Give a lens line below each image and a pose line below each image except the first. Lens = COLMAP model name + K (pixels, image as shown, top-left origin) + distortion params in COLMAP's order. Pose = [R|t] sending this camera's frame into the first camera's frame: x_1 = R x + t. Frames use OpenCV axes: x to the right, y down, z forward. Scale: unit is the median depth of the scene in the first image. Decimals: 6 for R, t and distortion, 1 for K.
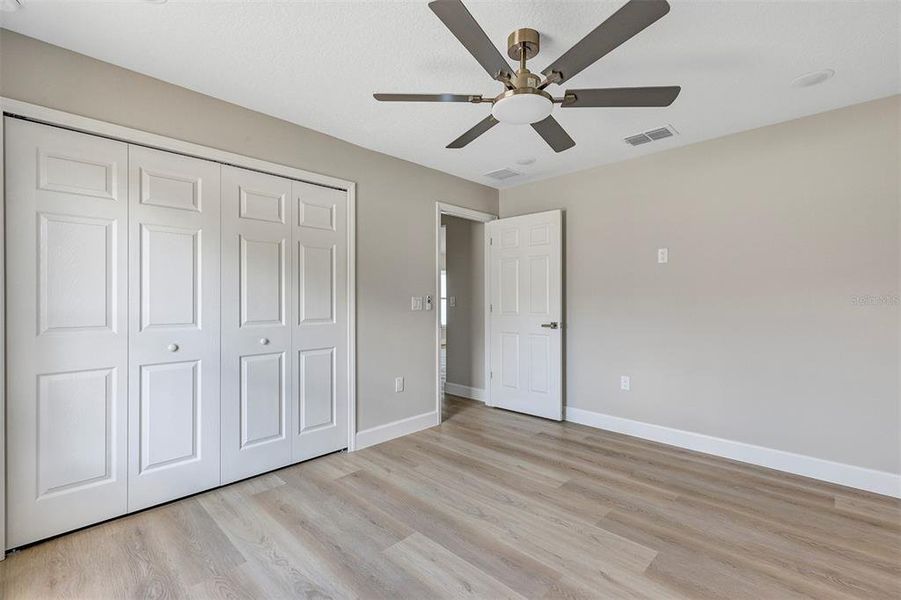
lens RADIAL K [[399.0, 0, 443.2], [0, 399.0, 302.2], [0, 0, 1]] dist [0.005354, 0.000108]
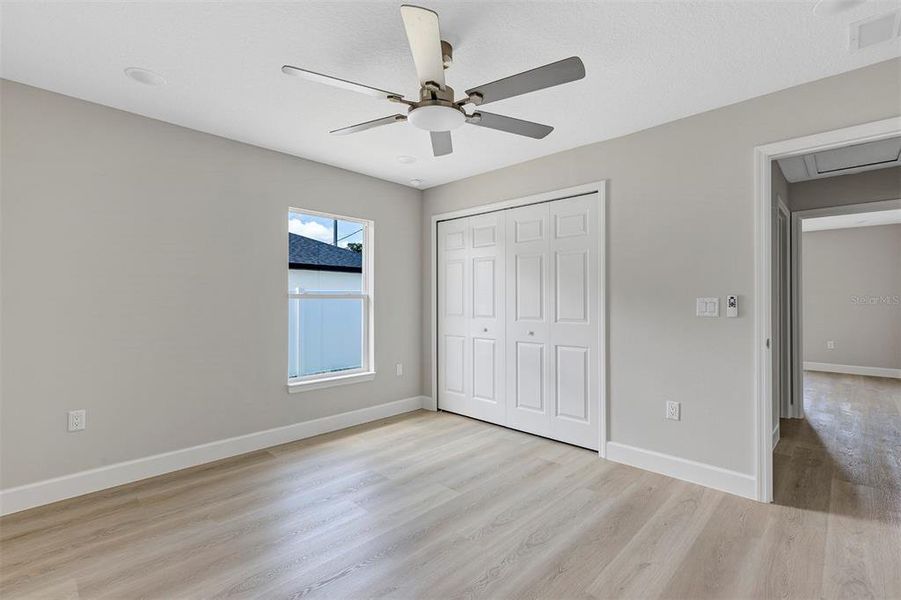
lens RADIAL K [[399.0, 0, 450.1], [0, 399.0, 301.2], [0, 0, 1]] dist [0.005354, 0.000108]
pose [[0.025196, 0.001943, -0.999681, 0.806701], [-0.009684, 0.999952, 0.001700, -0.005185], [0.999636, 0.009639, 0.025214, 0.660943]]
